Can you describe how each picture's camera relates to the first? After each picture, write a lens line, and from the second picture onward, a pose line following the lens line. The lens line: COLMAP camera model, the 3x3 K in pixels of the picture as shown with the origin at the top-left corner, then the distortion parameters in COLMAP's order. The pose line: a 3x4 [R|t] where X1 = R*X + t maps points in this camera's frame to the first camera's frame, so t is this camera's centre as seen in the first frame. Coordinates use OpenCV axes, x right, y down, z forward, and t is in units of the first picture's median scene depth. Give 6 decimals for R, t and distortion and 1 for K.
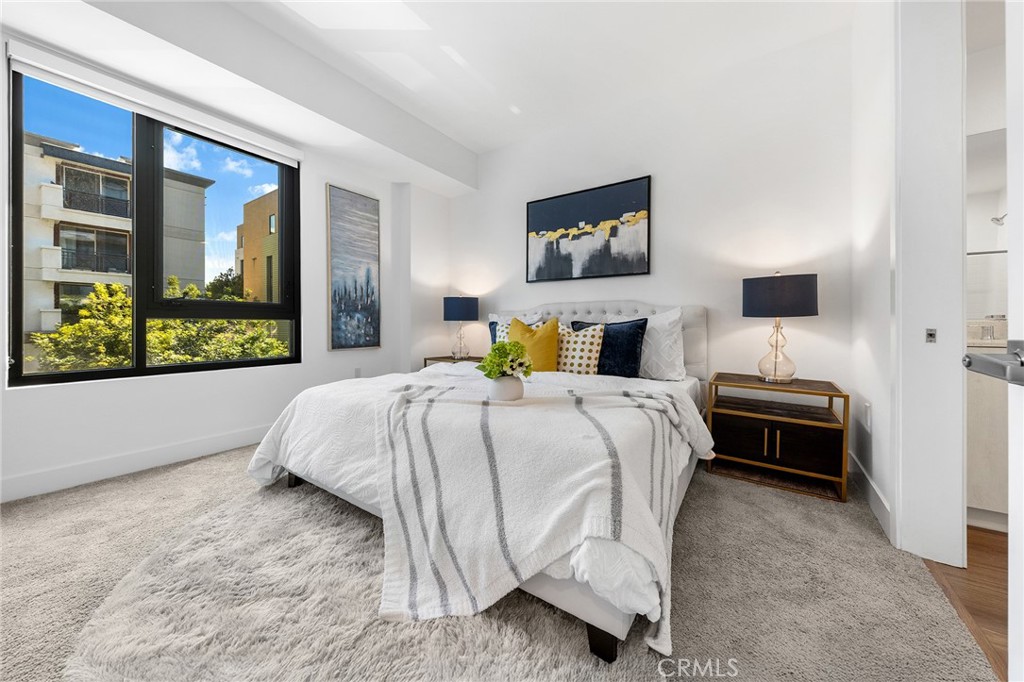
lens RADIAL K [[358.7, 0, 513.0], [0, 358.7, 322.4], [0, 0, 1]] dist [-0.000352, -0.000111]
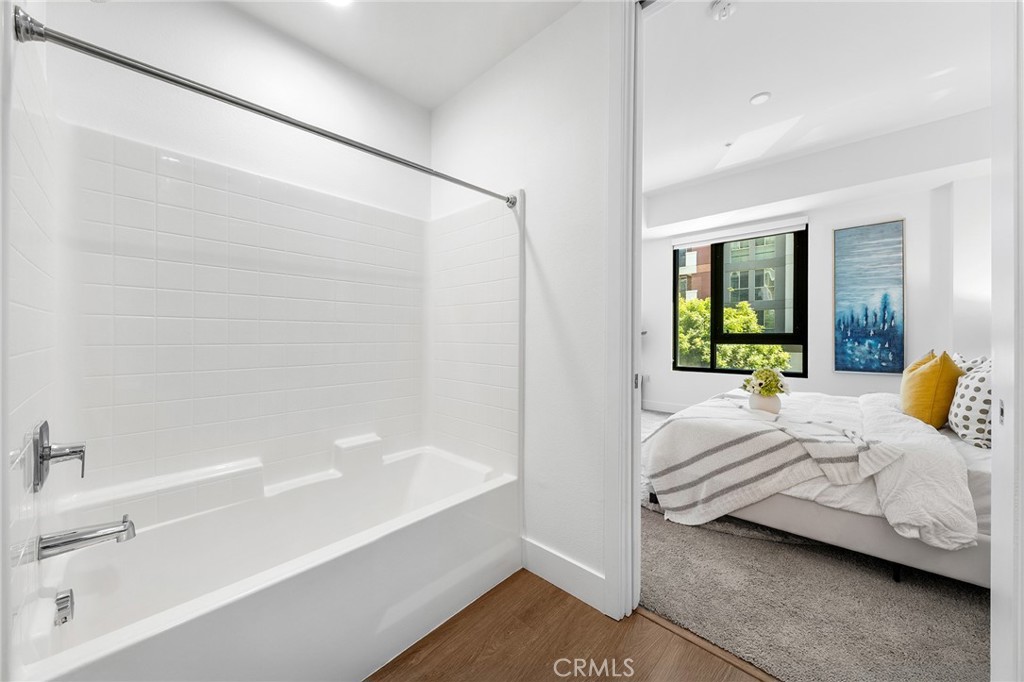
lens RADIAL K [[358.7, 0, 512.3], [0, 358.7, 342.9], [0, 0, 1]] dist [-0.000352, -0.000111]
pose [[-0.154881, -0.004135, -0.987924, 0.776203], [-0.008405, 0.999961, -0.002868, -0.002559], [0.987897, 0.007859, -0.154910, 0.134810]]
